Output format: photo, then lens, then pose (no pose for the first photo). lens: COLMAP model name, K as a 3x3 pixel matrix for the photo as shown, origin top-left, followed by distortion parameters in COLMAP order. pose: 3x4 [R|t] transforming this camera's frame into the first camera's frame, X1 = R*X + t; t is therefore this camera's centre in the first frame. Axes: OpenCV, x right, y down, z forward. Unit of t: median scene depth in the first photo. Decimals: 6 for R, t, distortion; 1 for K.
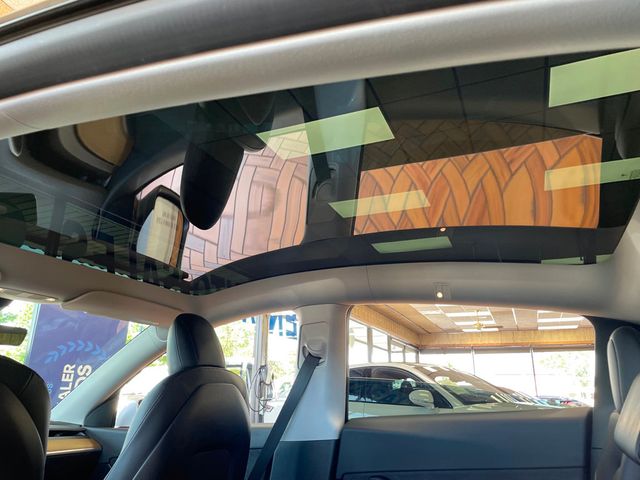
lens RADIAL K [[486.8, 0, 320.1], [0, 486.8, 238.6], [0, 0, 1]] dist [0.059006, 0.001068]
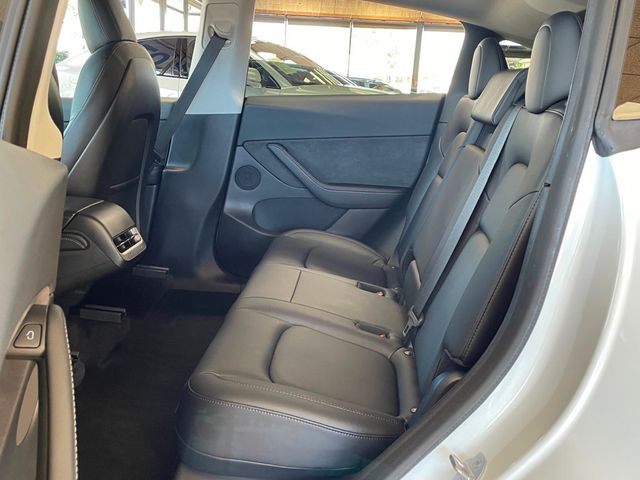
lens RADIAL K [[628.8, 0, 319.3], [0, 628.8, 240.3], [0, 0, 1]] dist [0.005551, 0.000000]
pose [[0.933971, -0.041335, 0.354950, -0.211136], [-0.157999, 0.843158, 0.513926, -0.075388], [-0.320522, -0.536074, 0.780955, -0.220570]]
